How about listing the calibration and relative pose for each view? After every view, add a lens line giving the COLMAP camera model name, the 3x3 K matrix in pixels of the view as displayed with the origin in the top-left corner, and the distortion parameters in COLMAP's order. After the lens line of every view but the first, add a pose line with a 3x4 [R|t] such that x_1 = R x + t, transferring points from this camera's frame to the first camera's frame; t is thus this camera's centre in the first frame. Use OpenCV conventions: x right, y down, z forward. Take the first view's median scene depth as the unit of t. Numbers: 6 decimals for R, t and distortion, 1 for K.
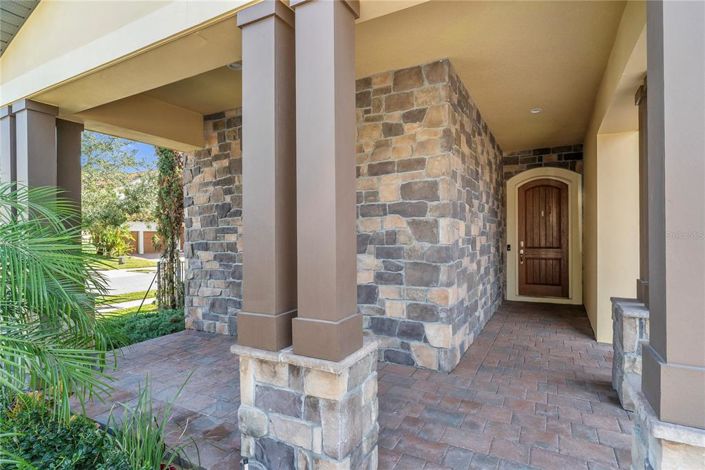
lens RADIAL K [[364.5, 0, 353.5], [0, 364.5, 237.2], [0, 0, 1]] dist [-0.005141, 0.001312]
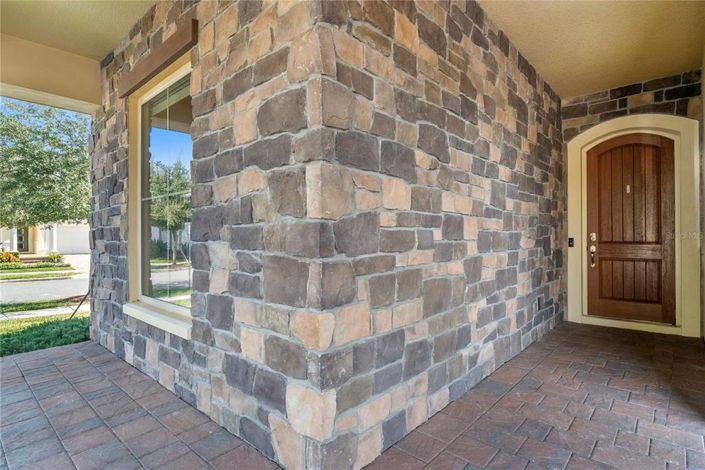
lens RADIAL K [[364.5, 0, 351.8], [0, 364.5, 234.7], [0, 0, 1]] dist [-0.005141, 0.001312]
pose [[0.972332, 0.002533, -0.233588, 0.355472], [-0.004112, 0.999972, -0.006271, 0.037902], [0.233565, 0.007058, 0.972316, 0.482493]]
